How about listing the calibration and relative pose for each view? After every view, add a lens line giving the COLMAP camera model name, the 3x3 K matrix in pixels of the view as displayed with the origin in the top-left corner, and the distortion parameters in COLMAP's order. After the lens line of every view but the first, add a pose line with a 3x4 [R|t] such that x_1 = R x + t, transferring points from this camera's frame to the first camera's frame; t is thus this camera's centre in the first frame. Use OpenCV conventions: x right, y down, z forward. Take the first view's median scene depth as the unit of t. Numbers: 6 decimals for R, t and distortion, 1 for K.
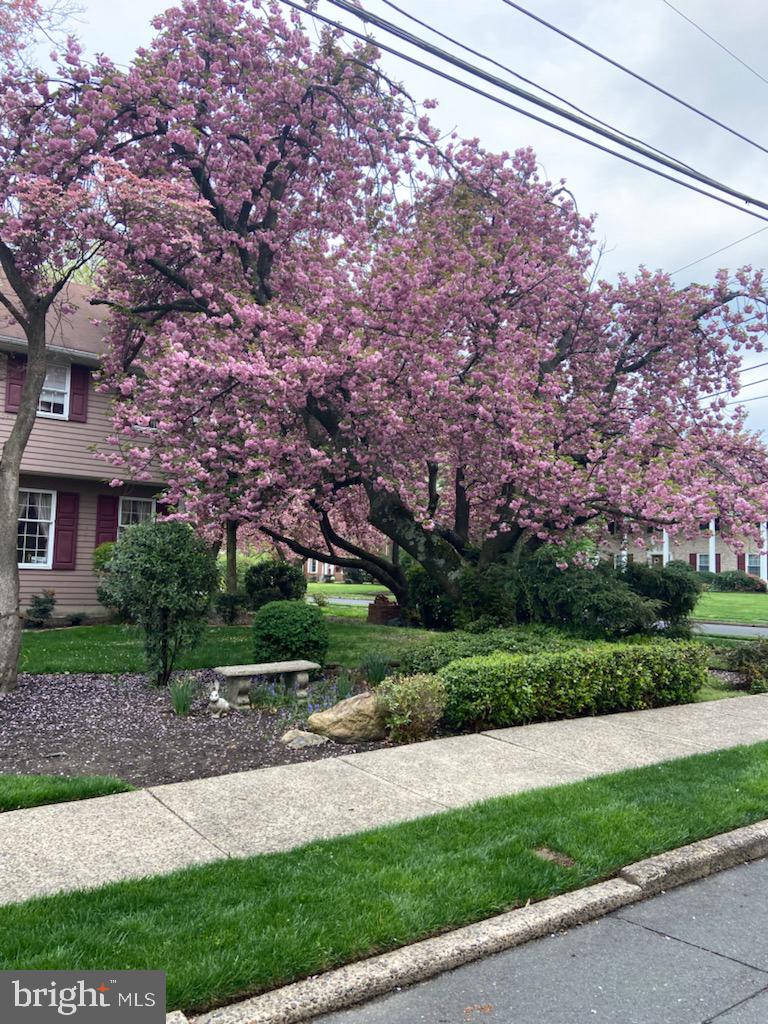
lens RADIAL K [[732.1, 0, 384.0], [0, 732.1, 512.0], [0, 0, 1]] dist [0.136495, -0.155221]
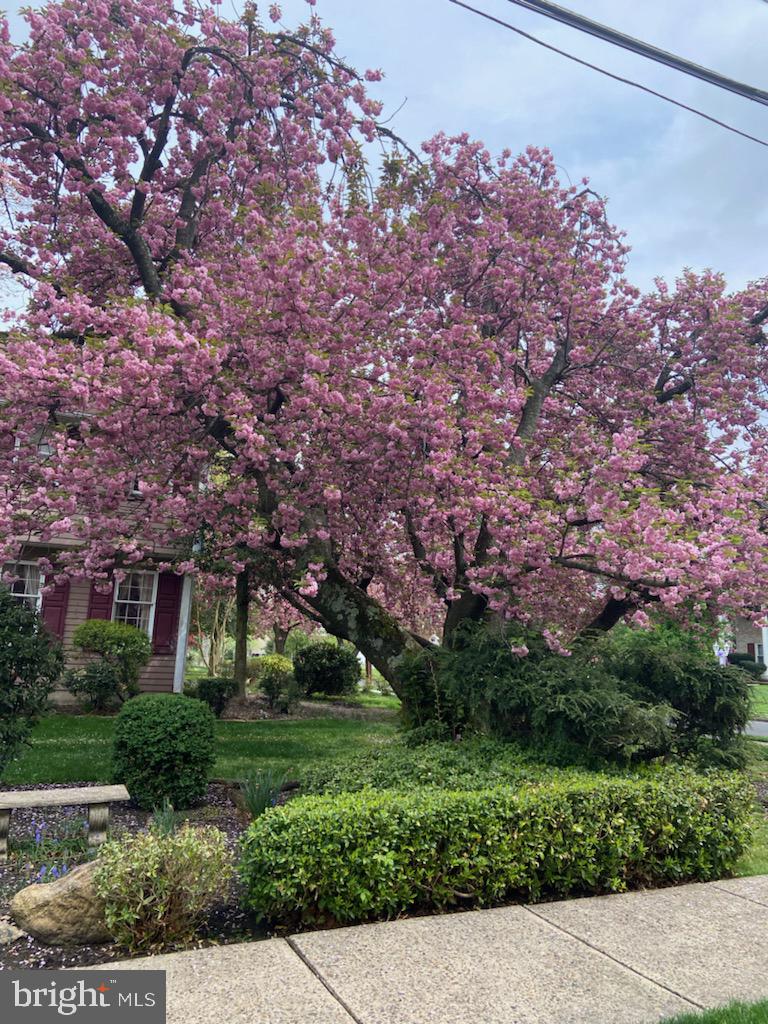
lens RADIAL K [[732.1, 0, 384.0], [0, 732.1, 512.0], [0, 0, 1]] dist [0.136495, -0.155221]
pose [[0.985378, -0.016798, -0.169550, 0.256798], [-0.002591, 0.993536, -0.113488, 0.025809], [0.170361, 0.112268, 0.978965, 0.323292]]
